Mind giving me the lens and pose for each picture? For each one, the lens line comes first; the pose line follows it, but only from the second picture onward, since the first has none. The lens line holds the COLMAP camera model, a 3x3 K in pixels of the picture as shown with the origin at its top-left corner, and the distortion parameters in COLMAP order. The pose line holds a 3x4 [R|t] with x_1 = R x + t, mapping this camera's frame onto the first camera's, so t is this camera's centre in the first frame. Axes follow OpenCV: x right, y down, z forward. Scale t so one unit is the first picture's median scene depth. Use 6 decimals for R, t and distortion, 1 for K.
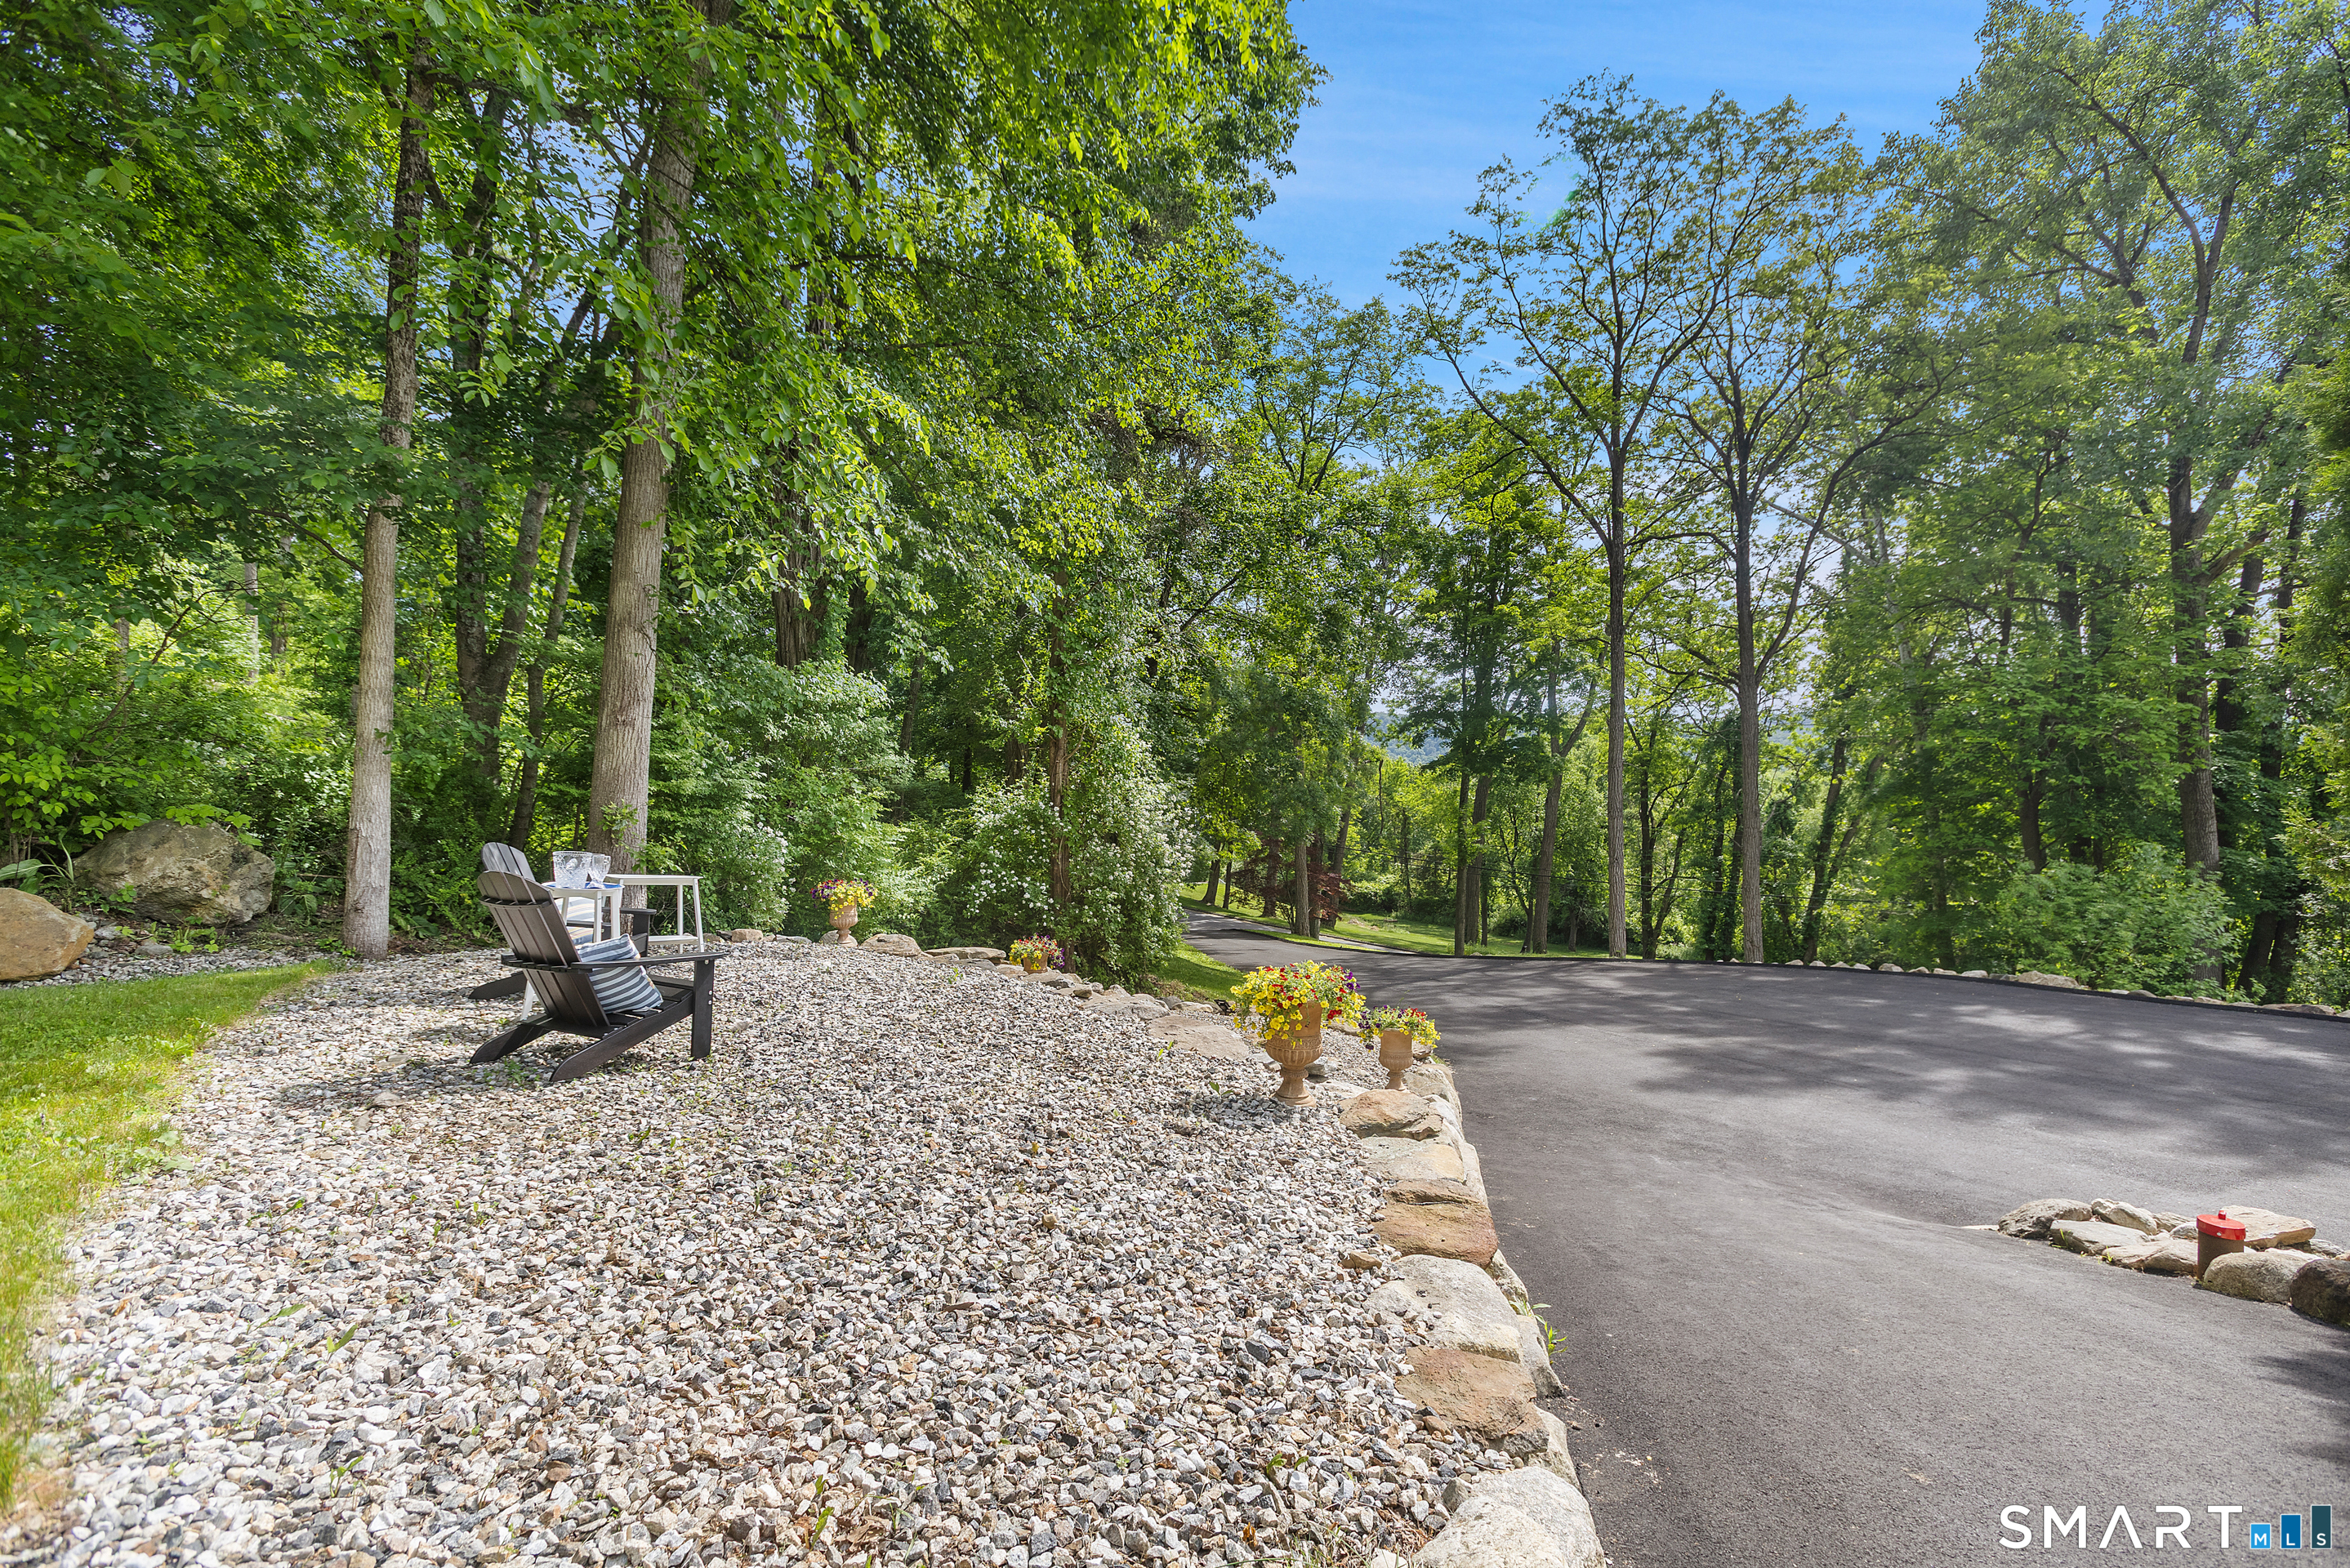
lens RADIAL K [[1151.0, 0, 1180.7], [0, 1151.0, 799.6], [0, 0, 1]] dist [0.000730, 0.009011]
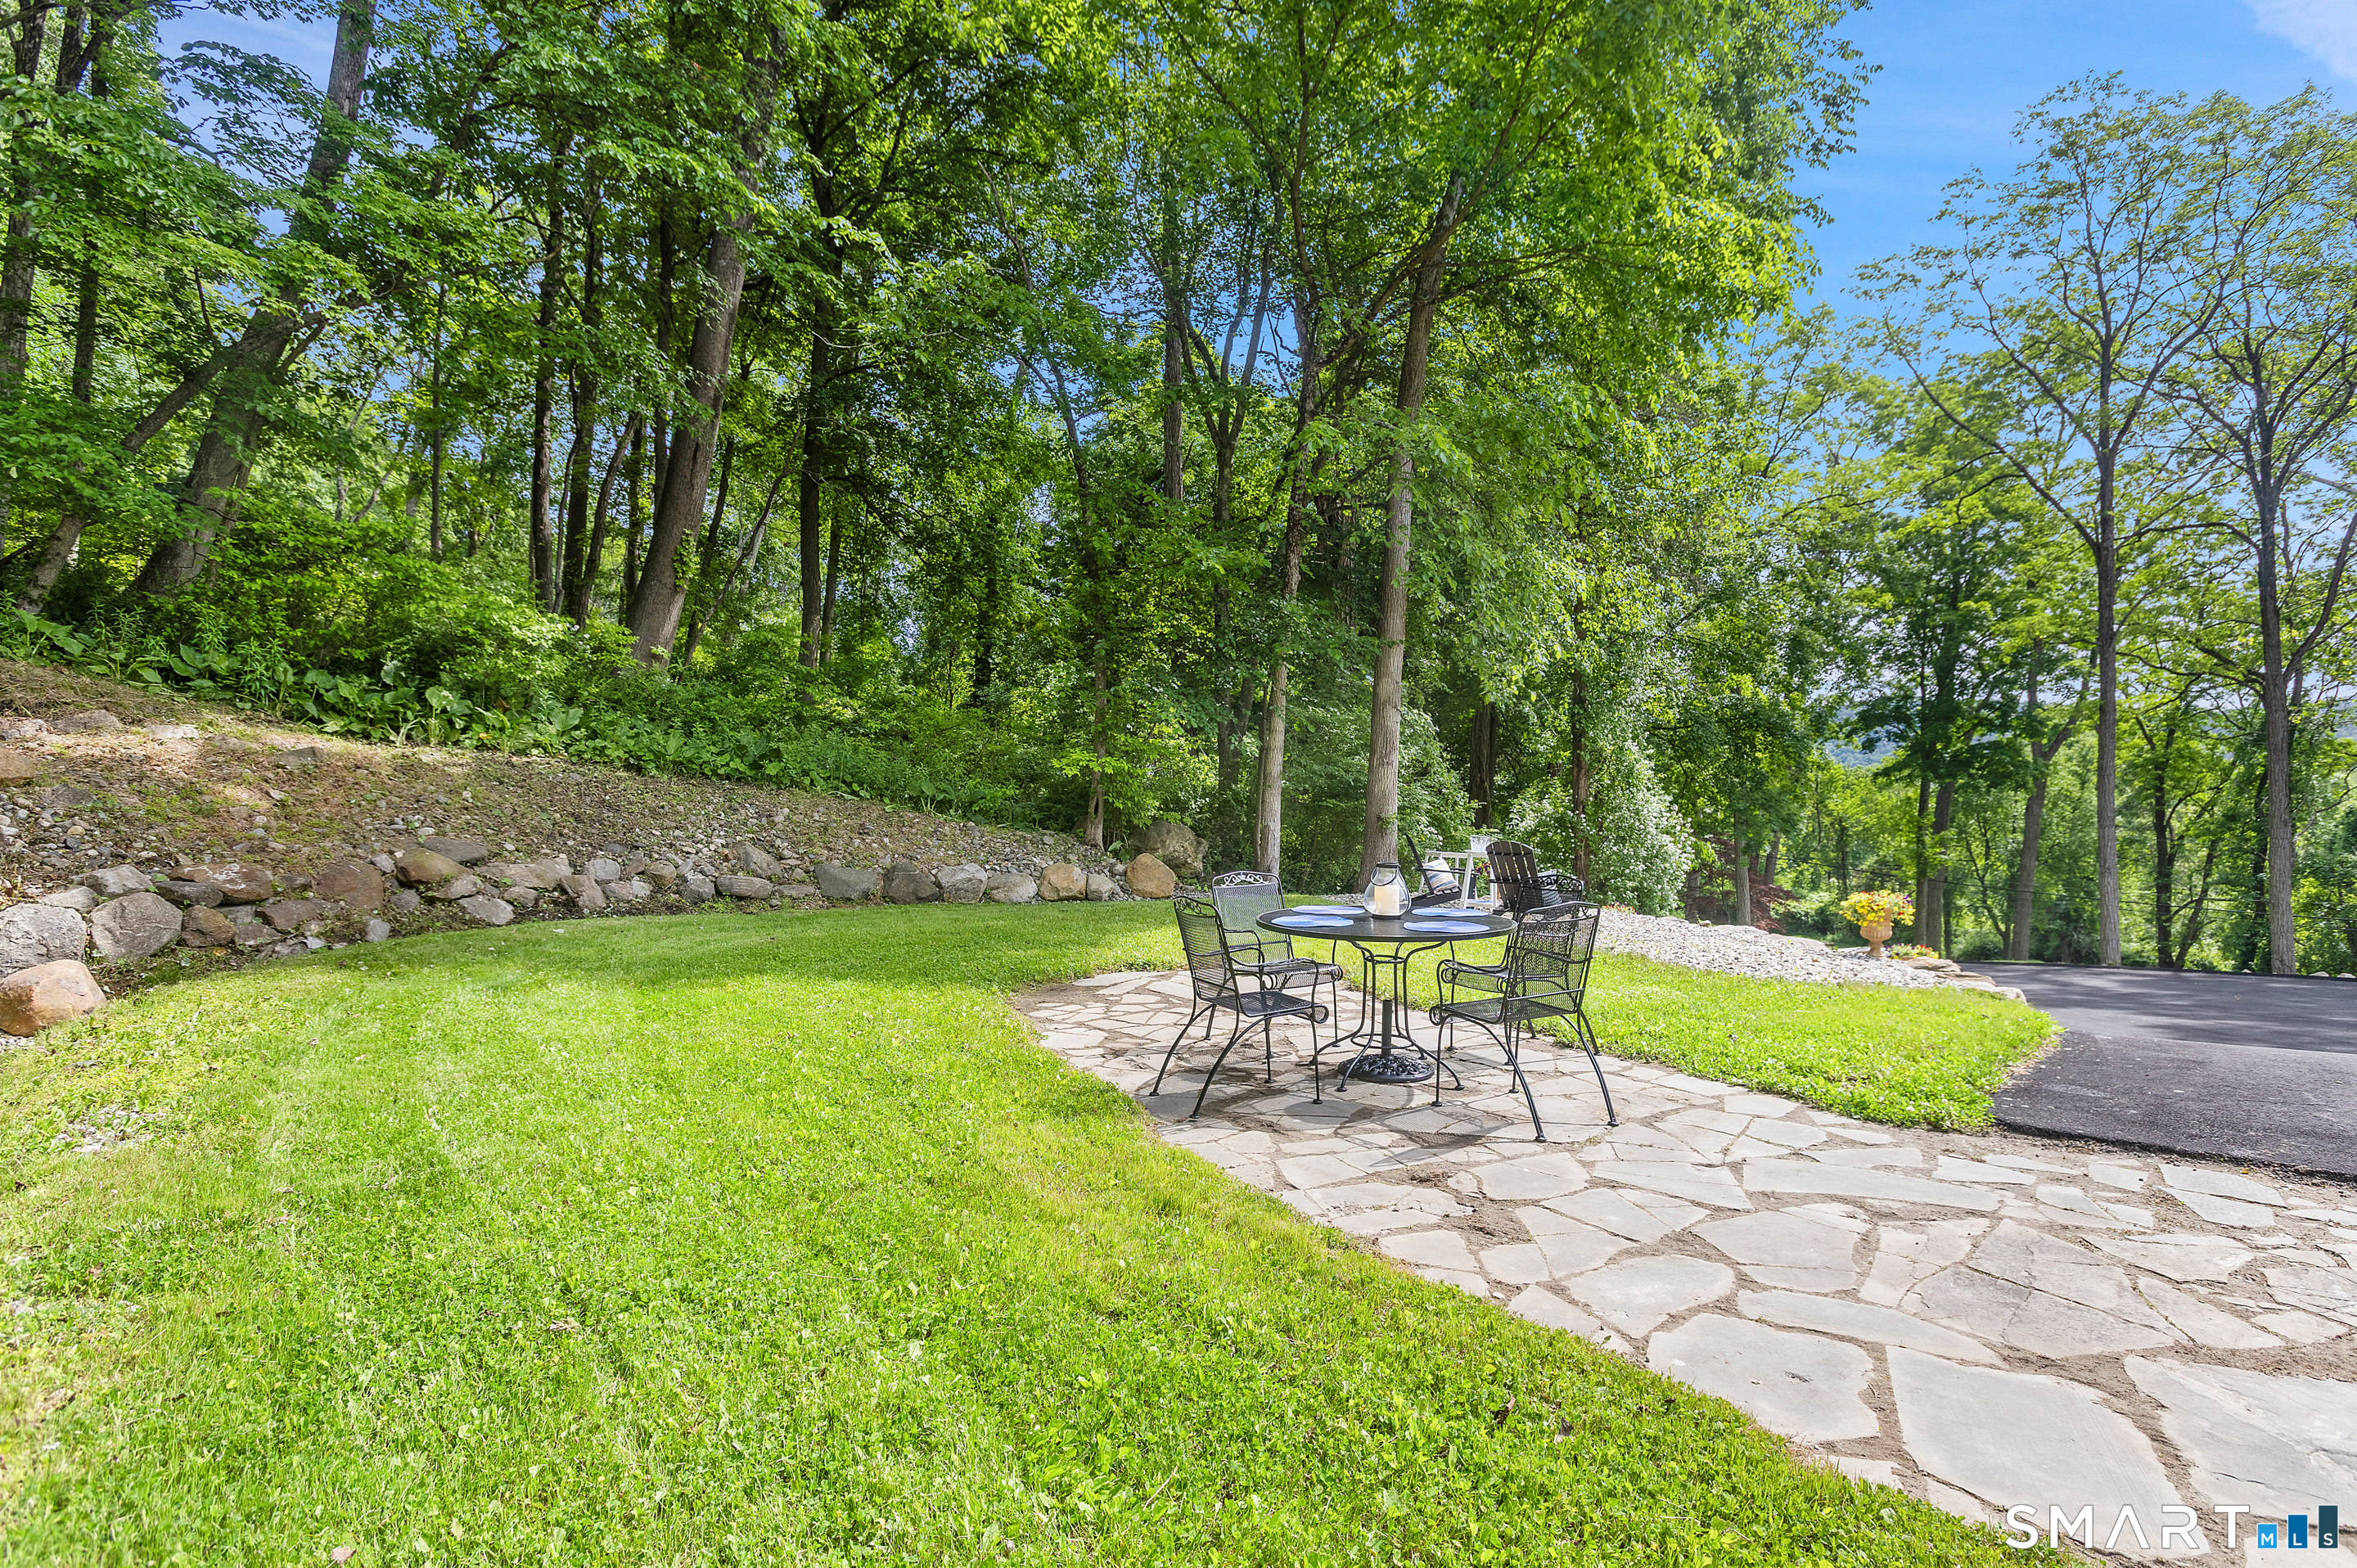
lens RADIAL K [[1260.1, 0, 1178.6], [0, 1260.1, 794.2], [0, 0, 1]] dist [-0.001312, 0.014459]
pose [[0.959609, -0.004089, -0.281309, -0.046574], [0.001061, 0.999940, -0.010915, -0.000477], [0.281336, 0.010176, 0.959555, -0.155214]]
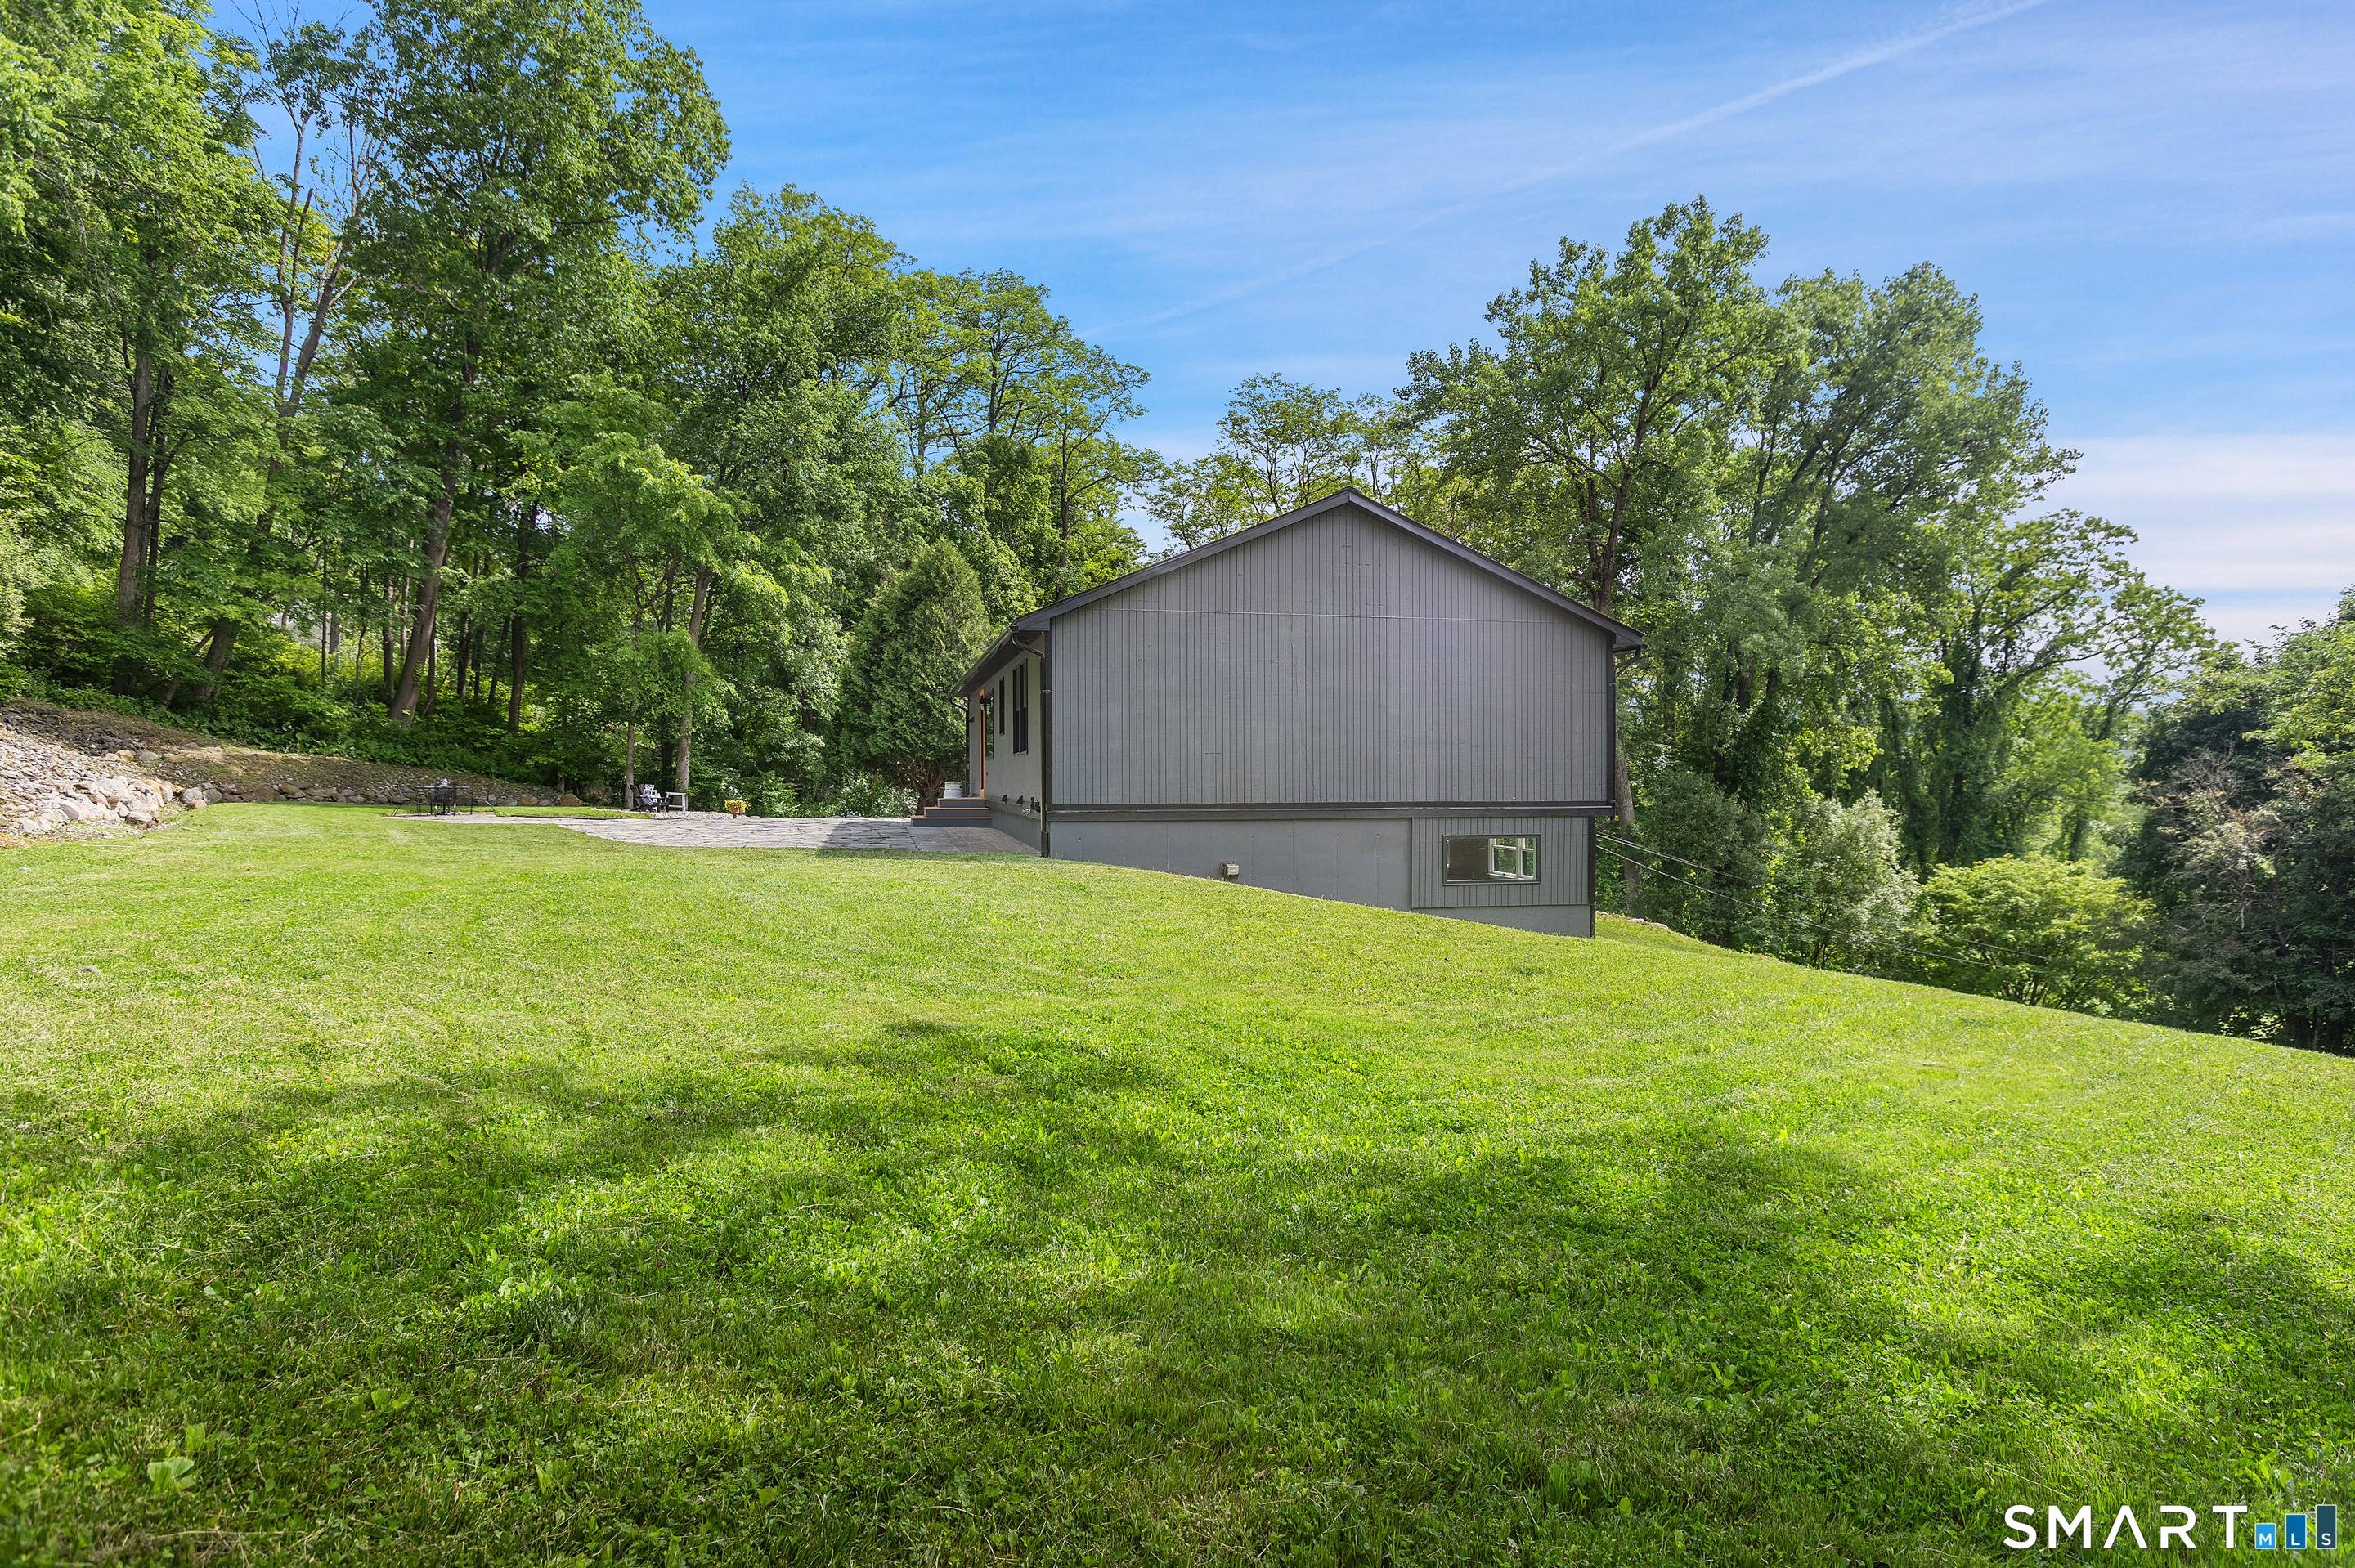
lens RADIAL K [[1353.7, 0, 1177.5], [0, 1353.7, 784.0], [0, 0, 1]] dist [0.025374, -0.000322]
pose [[0.953750, -0.004422, -0.300569, 0.506725], [-0.002200, 0.999762, -0.021690, 0.022940], [0.300594, 0.021348, 0.953513, -0.591453]]
